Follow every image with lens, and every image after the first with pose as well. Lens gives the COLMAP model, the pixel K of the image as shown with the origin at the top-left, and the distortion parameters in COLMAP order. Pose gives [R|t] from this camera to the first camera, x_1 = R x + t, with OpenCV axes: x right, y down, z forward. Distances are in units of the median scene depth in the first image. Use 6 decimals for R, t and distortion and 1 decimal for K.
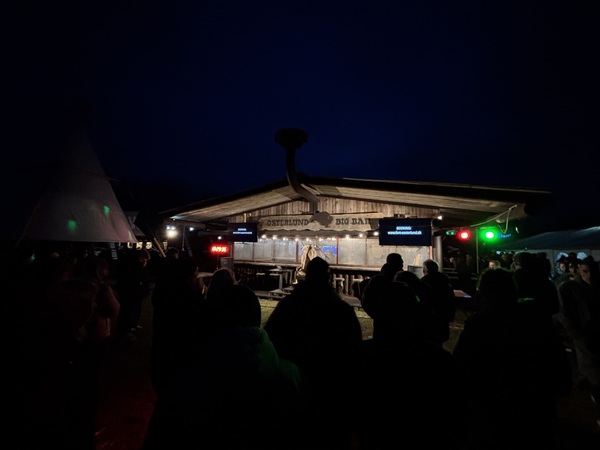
lens RADIAL K [[243.8, 0, 298.7], [0, 243.8, 213.6], [0, 0, 1]] dist [0.001401, 0.000111]
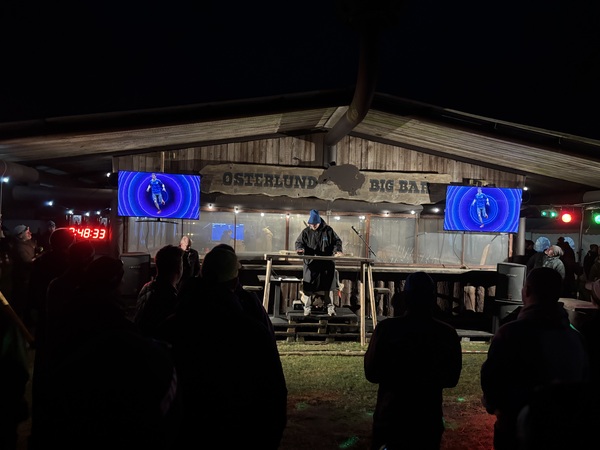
lens RADIAL K [[474.0, 0, 300.0], [0, 474.0, 225.0], [0, 0, 1]] dist [0.009007, 0.000710]
pose [[0.876045, 0.011719, 0.482087, -0.466782], [-0.081262, 0.988996, 0.123627, 0.003781], [-0.475333, -0.147478, 0.867357, 0.155423]]
